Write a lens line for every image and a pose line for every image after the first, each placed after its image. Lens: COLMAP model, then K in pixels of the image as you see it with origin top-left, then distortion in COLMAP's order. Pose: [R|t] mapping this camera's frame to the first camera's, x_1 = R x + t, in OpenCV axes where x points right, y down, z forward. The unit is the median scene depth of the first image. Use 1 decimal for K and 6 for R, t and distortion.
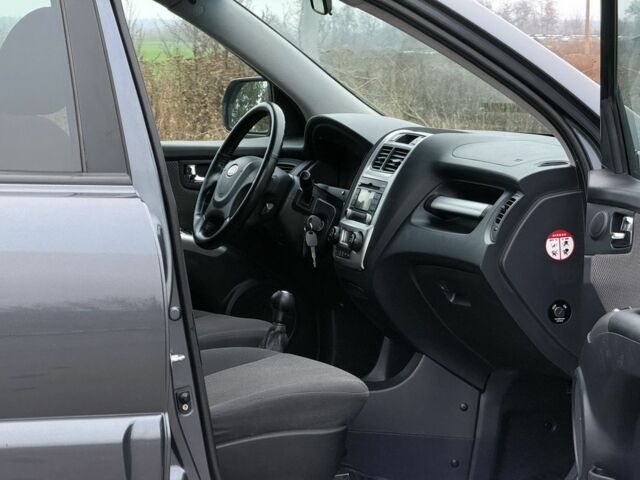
lens RADIAL K [[2248.4, 0, 320.0], [0, 2248.4, 240.0], [0, 0, 1]] dist [0.207383, -0.073665]
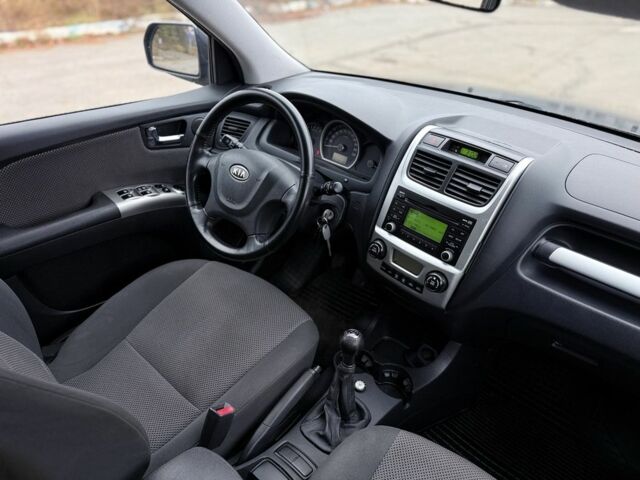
lens RADIAL K [[431.7, 0, 339.3], [0, 431.7, 243.0], [0, 0, 1]] dist [0.128606, -0.253721]
pose [[0.873739, -0.211209, 0.438145, -0.088695], [-0.025277, 0.879866, 0.474548, -0.092349], [-0.485738, -0.425706, 0.763435, 0.840857]]
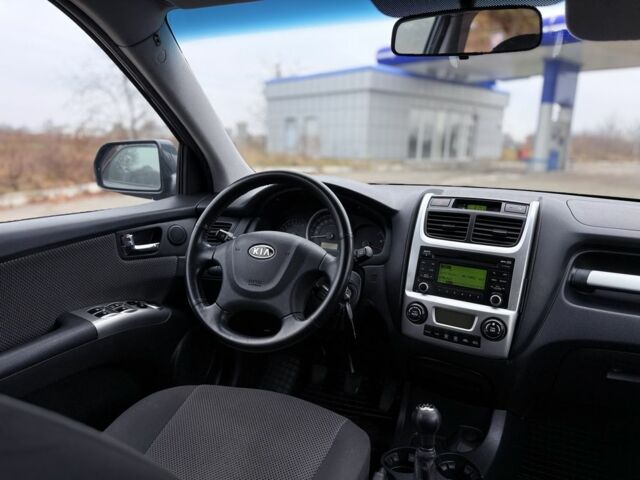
lens RADIAL K [[431.7, 0, 339.3], [0, 431.7, 243.0], [0, 0, 1]] dist [0.128606, -0.253721]
pose [[0.698160, -0.147018, 0.700684, -0.134081], [0.046792, 0.985966, 0.160252, -0.059441], [-0.714411, -0.079095, 0.695241, 0.876311]]
